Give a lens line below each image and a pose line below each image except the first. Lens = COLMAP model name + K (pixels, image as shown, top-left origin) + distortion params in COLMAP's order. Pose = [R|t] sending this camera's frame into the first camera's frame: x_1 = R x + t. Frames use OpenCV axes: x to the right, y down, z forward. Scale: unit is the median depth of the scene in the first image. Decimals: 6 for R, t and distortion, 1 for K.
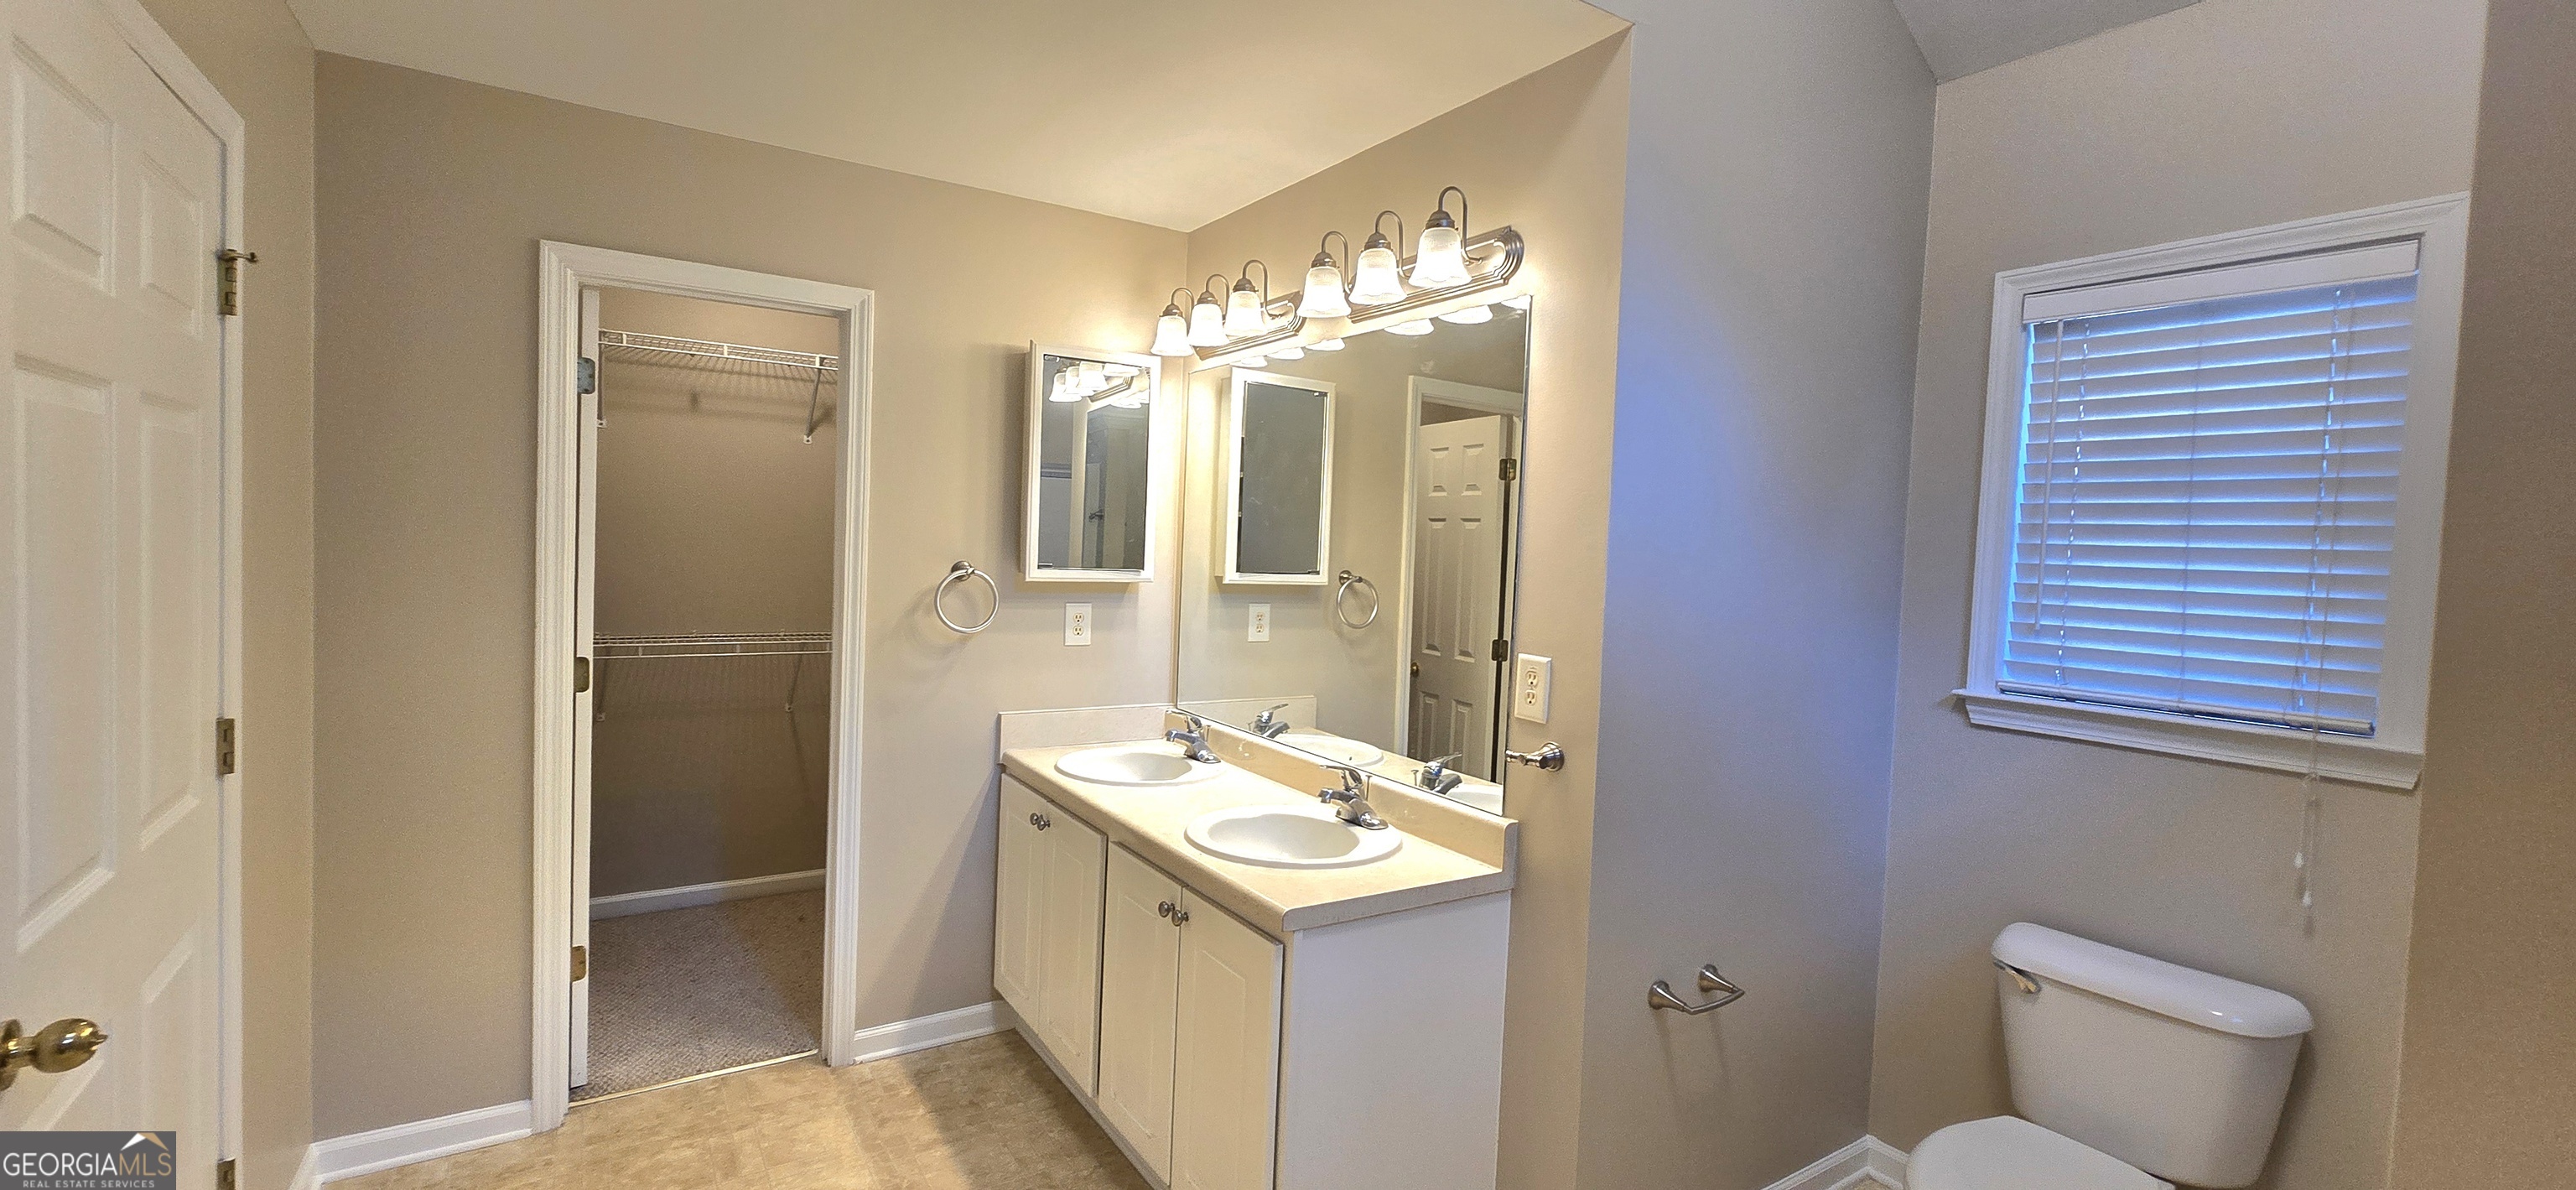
lens RADIAL K [[1011.0, 0, 1291.2], [0, 1011.0, 599.0], [0, 0, 1]] dist [-0.000730, 0.000005]
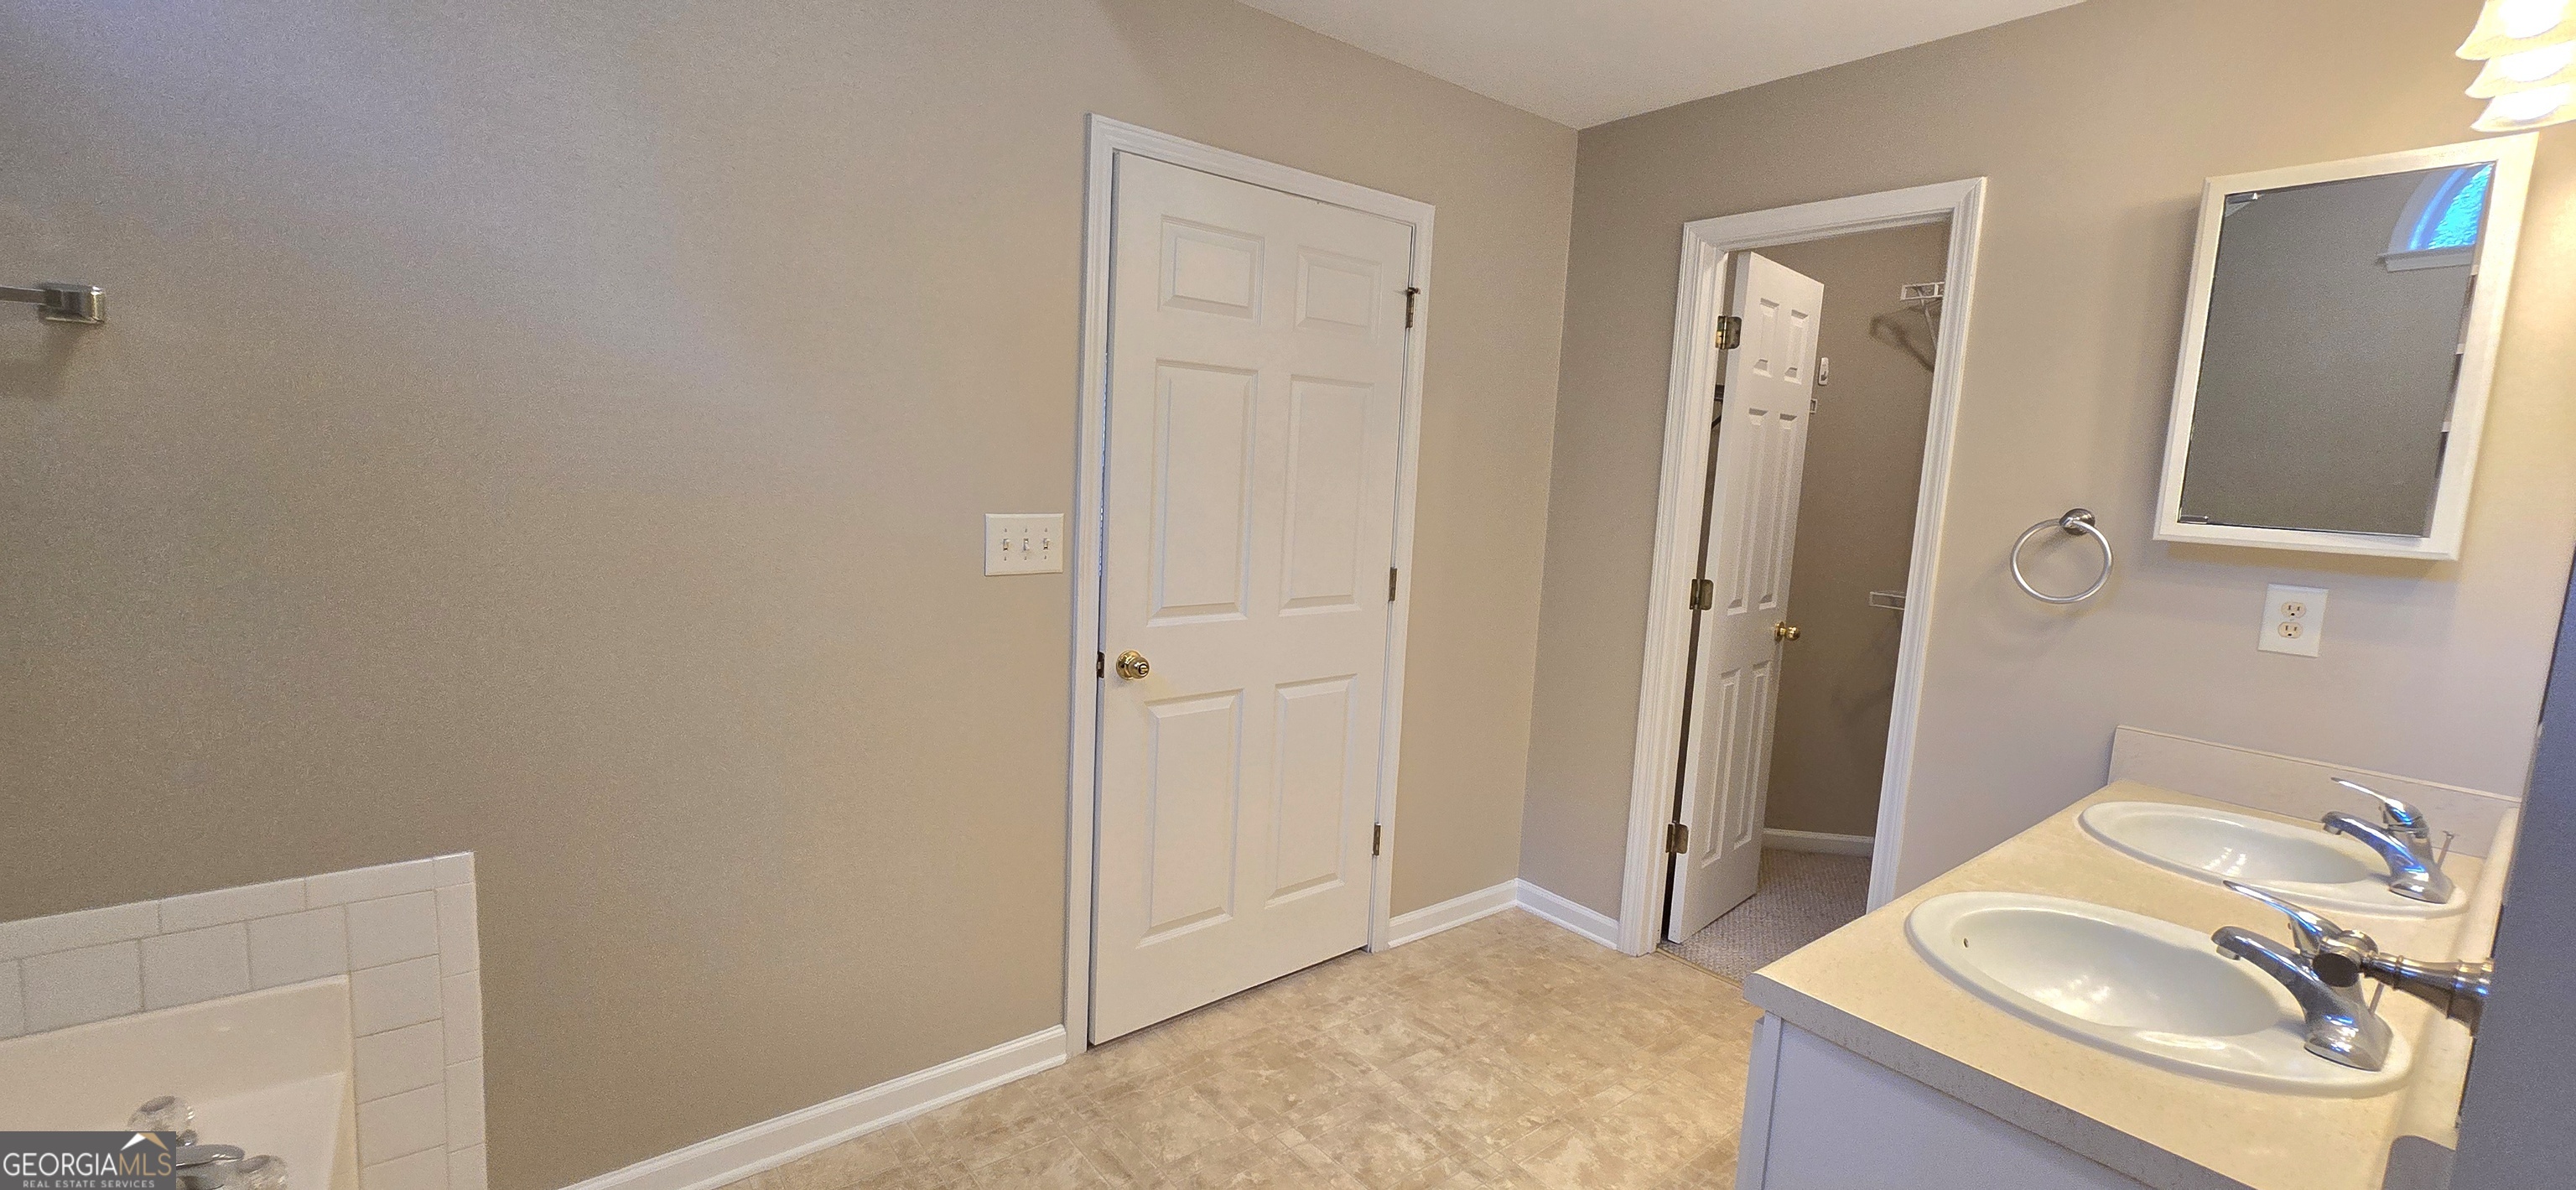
lens RADIAL K [[1052.8, 0, 1290.5], [0, 1052.8, 586.3], [0, 0, 1]] dist [-0.001839, 0.000025]
pose [[0.121107, 0.096485, -0.987939, 0.442425], [-0.085014, 0.992616, 0.086520, 0.001603], [0.988992, 0.073510, 0.128415, 0.389457]]
